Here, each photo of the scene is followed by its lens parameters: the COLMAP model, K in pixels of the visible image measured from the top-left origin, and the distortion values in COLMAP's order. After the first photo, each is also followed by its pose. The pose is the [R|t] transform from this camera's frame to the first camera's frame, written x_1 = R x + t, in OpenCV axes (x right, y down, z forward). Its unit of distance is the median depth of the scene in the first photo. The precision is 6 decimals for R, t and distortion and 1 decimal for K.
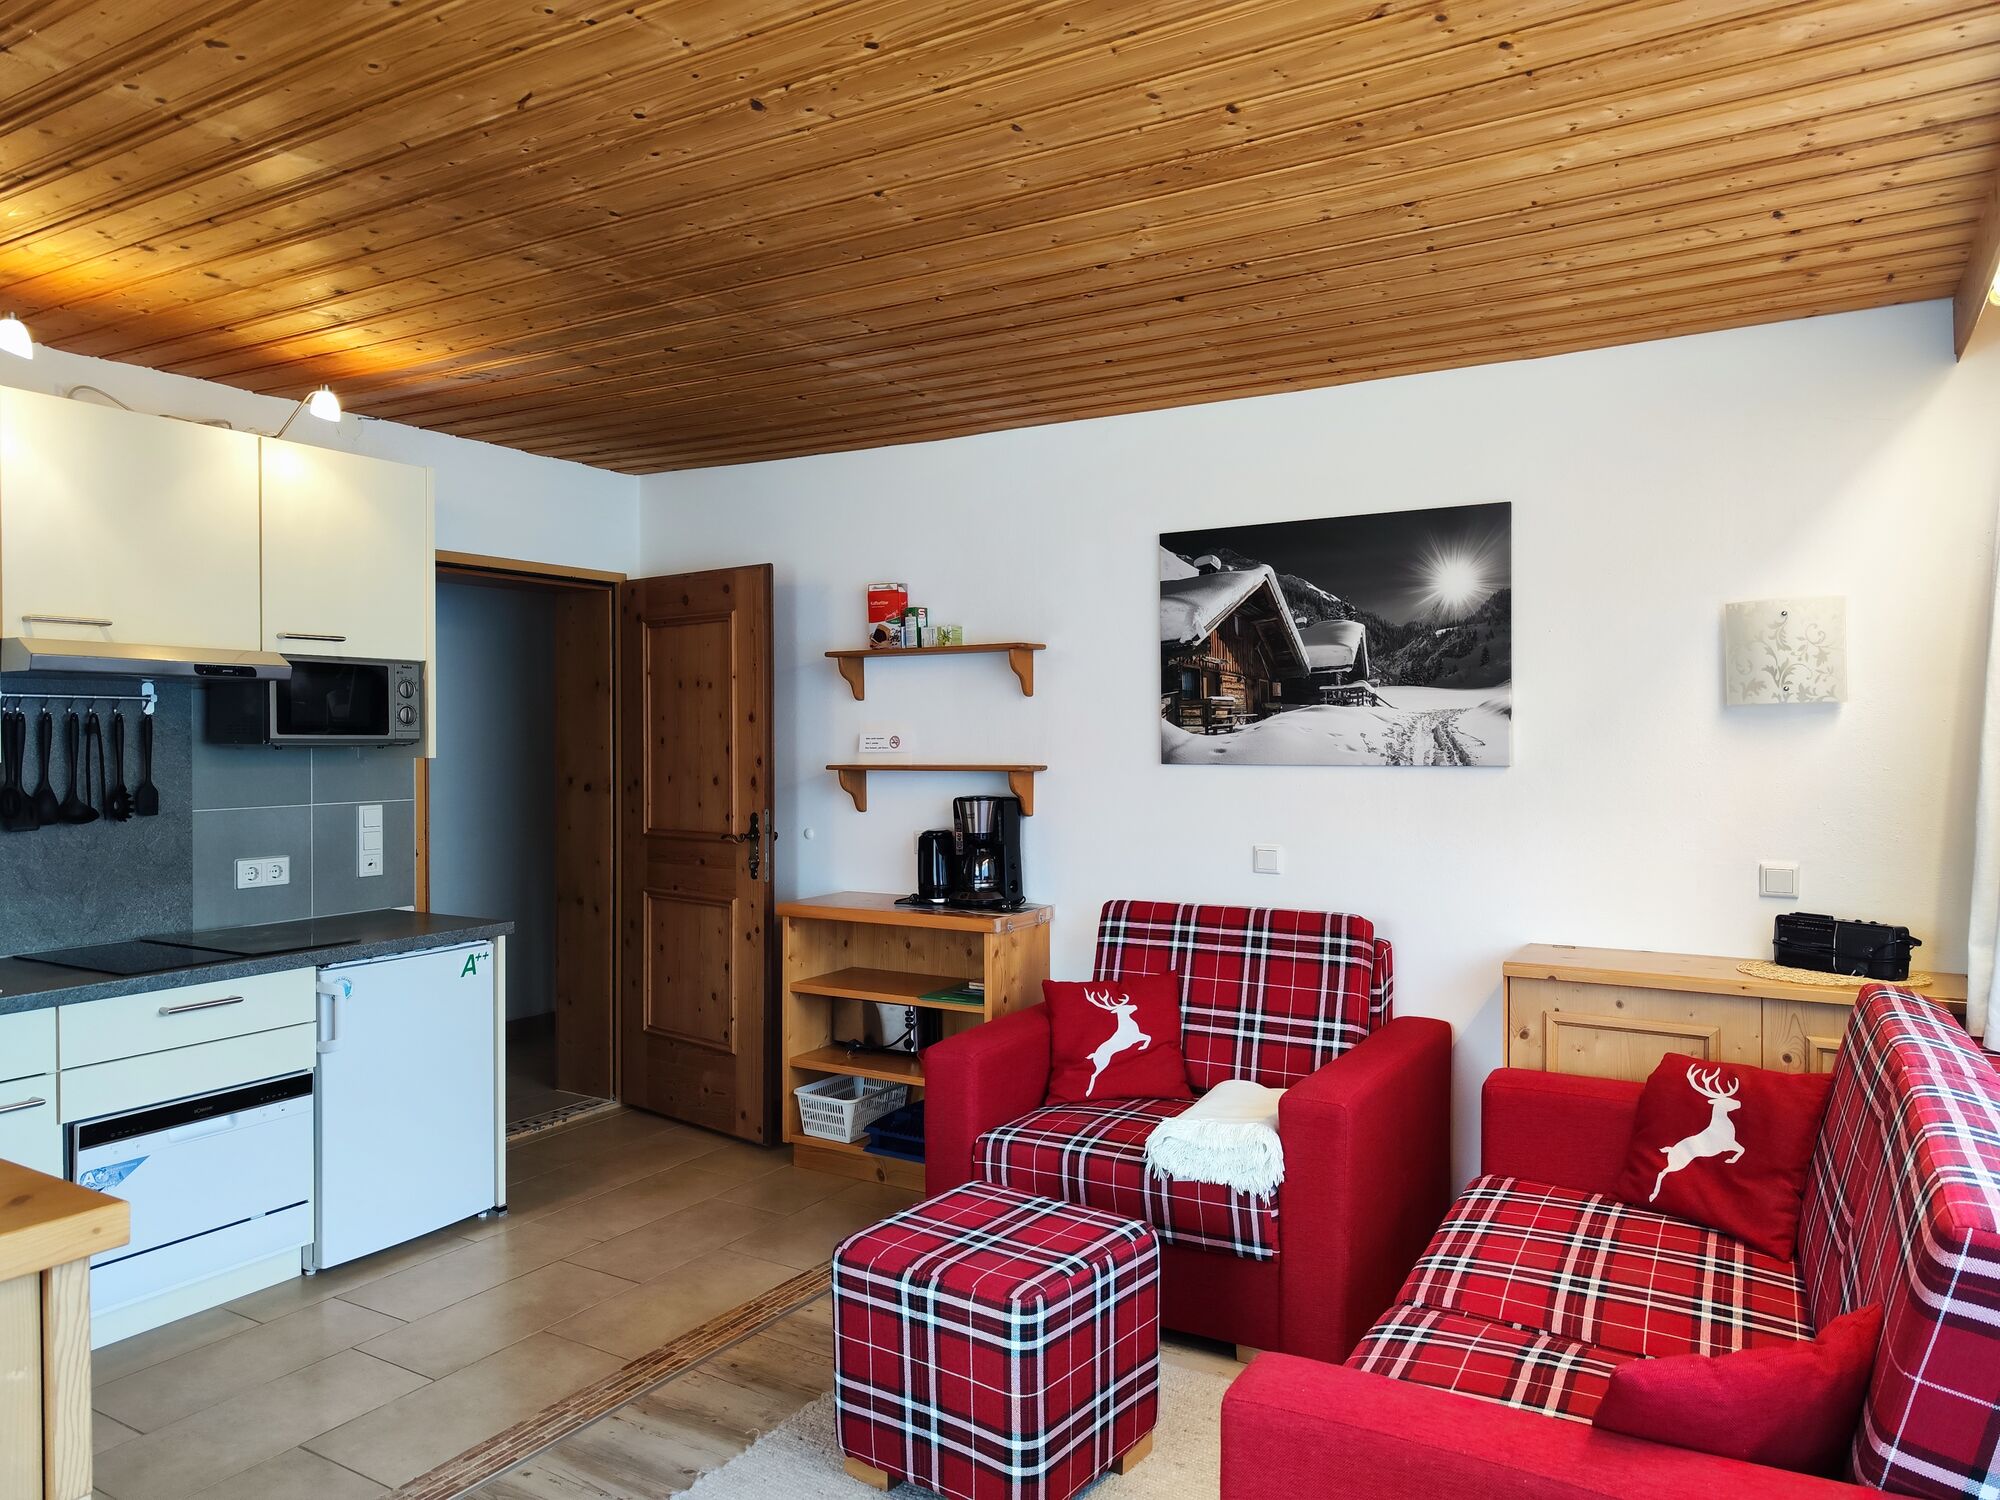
lens RADIAL K [[1341.0, 0, 1005.5], [0, 1341.0, 748.3], [0, 0, 1]] dist [-0.000826, -0.001401]
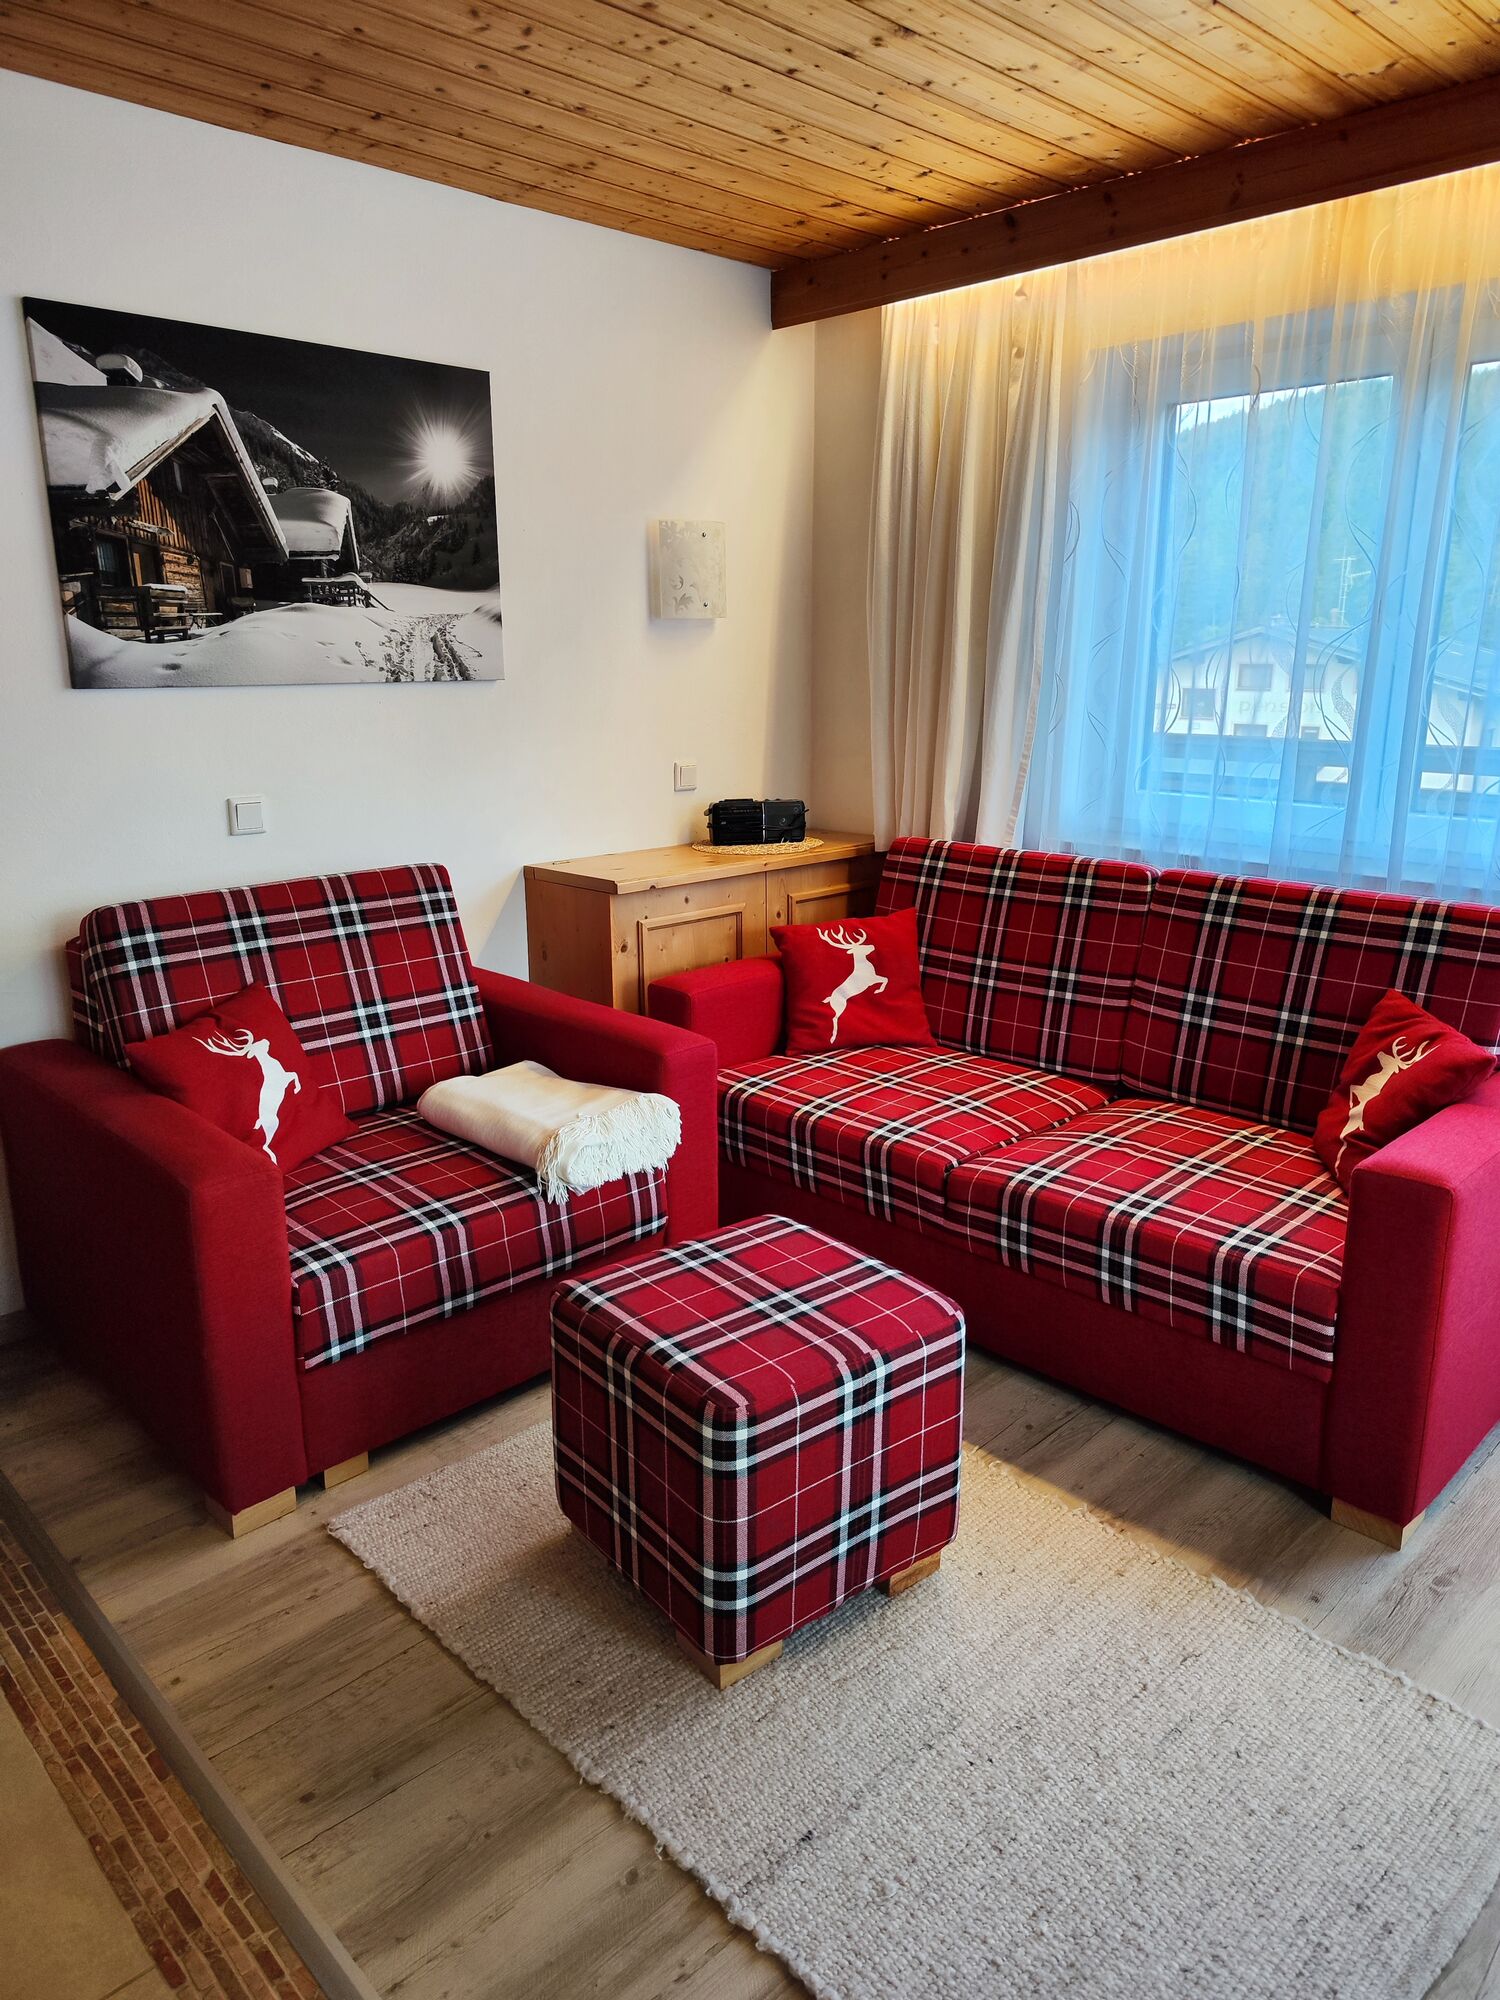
lens RADIAL K [[1341.0, 0, 753.6], [0, 1341.0, 1004.7], [0, 0, 1]] dist [-0.000826, -0.001401]
pose [[0.247829, -0.245614, 0.937153, -0.487776], [0.005717, 0.967683, 0.252103, -0.001994], [-0.968787, -0.057121, 0.241224, 0.569120]]
